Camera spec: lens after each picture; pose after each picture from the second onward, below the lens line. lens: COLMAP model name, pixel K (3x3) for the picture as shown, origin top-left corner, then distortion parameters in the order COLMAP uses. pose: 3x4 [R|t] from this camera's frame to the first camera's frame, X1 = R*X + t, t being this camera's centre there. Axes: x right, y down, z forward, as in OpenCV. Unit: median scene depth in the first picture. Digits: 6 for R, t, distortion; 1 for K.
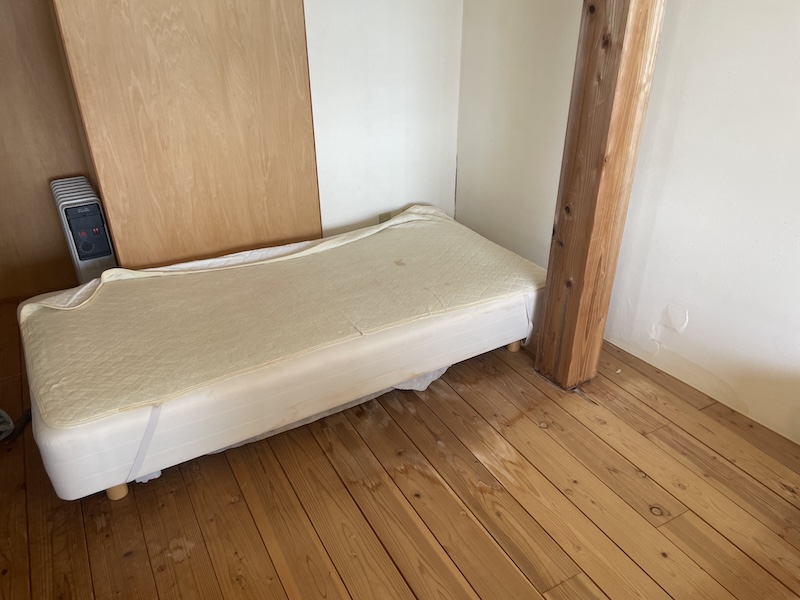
lens RADIAL K [[615.5, 0, 404.4], [0, 615.5, 316.6], [0, 0, 1]] dist [0.075132, -0.091965]
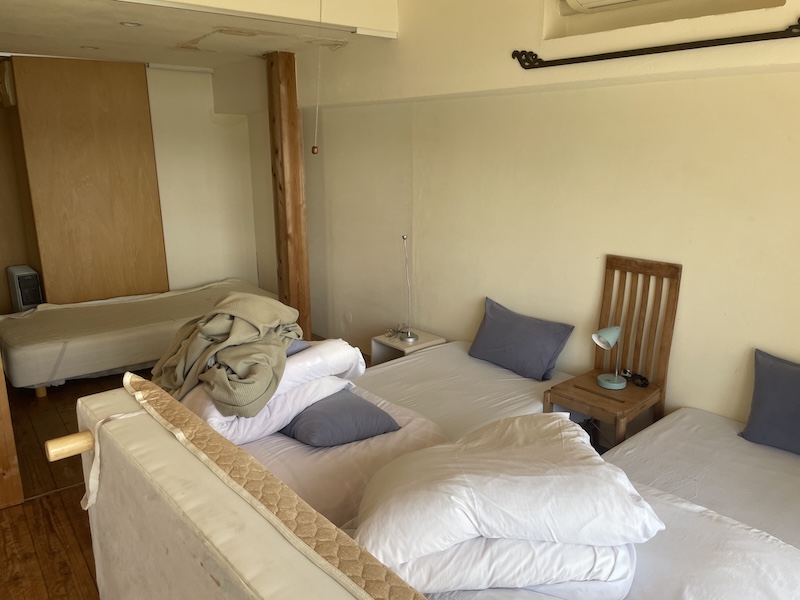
lens RADIAL K [[615.5, 0, 404.3], [0, 615.5, 297.5], [0, 0, 1]] dist [0.075132, -0.091965]
pose [[0.990782, -0.035083, 0.130842, 0.403963], [0.069243, 0.961326, -0.266568, 0.540836], [-0.116430, 0.273171, 0.954894, -1.033599]]
